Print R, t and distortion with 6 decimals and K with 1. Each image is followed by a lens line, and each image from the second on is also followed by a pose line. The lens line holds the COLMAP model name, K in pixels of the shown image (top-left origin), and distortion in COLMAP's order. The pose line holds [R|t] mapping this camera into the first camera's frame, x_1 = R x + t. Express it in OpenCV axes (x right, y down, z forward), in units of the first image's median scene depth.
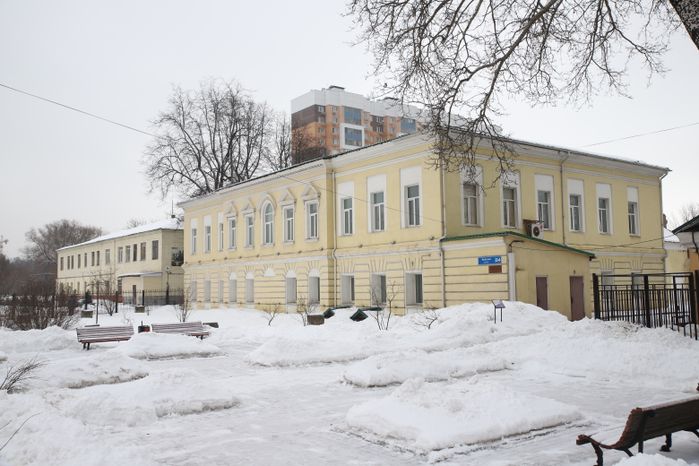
lens RADIAL K [[647.3, 0, 349.5], [0, 647.3, 233.0], [0, 0, 1]] dist [-0.008275, 0.000922]
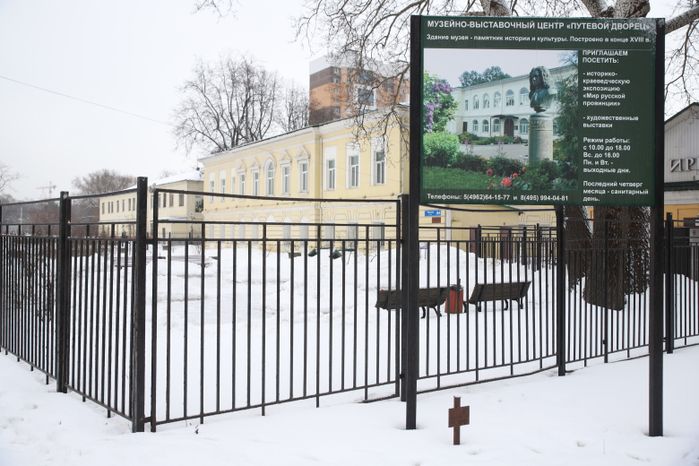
lens RADIAL K [[607.8, 0, 349.5], [0, 607.8, 233.0], [0, 0, 1]] dist [-0.032405, -0.001401]
pose [[0.999248, 0.022486, -0.031578, 0.051394], [-0.019906, 0.996616, 0.079756, -0.005900], [0.033265, -0.079068, 0.996314, -0.112044]]
